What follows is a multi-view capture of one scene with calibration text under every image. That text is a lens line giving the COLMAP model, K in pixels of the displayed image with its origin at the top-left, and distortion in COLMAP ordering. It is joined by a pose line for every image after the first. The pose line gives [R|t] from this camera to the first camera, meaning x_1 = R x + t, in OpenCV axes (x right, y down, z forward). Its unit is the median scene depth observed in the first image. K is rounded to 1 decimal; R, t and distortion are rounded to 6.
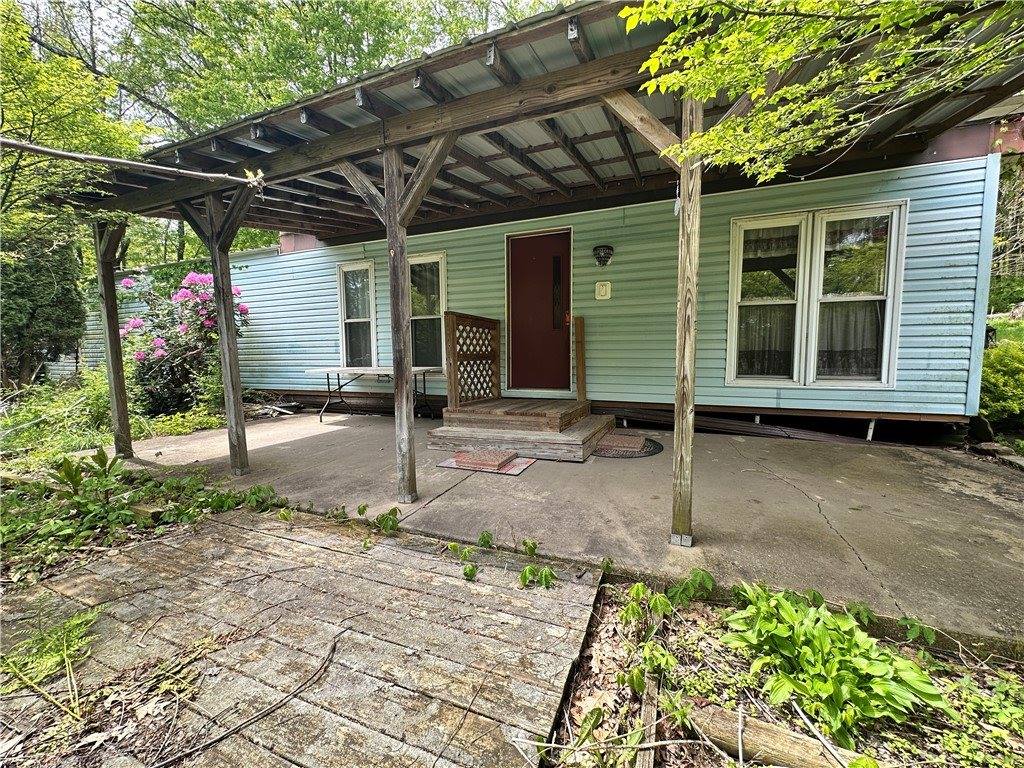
lens RADIAL K [[412.5, 0, 512.3], [0, 412.5, 385.8], [0, 0, 1]] dist [0.001319, 0.000463]
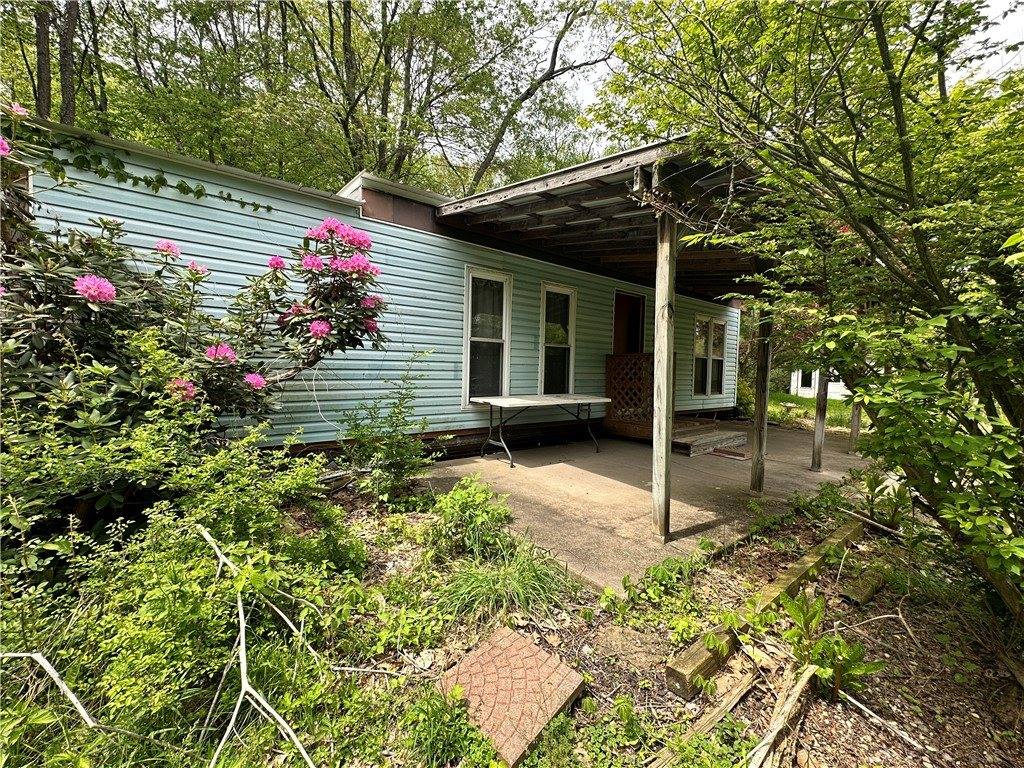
lens RADIAL K [[412.5, 0, 512.1], [0, 412.5, 383.5], [0, 0, 1]] dist [0.001319, 0.000463]
pose [[0.481464, -0.003529, 0.876459, -1.068224], [0.054280, 0.998192, -0.025798, -0.048573], [-0.874784, 0.059995, 0.480785, 0.568275]]
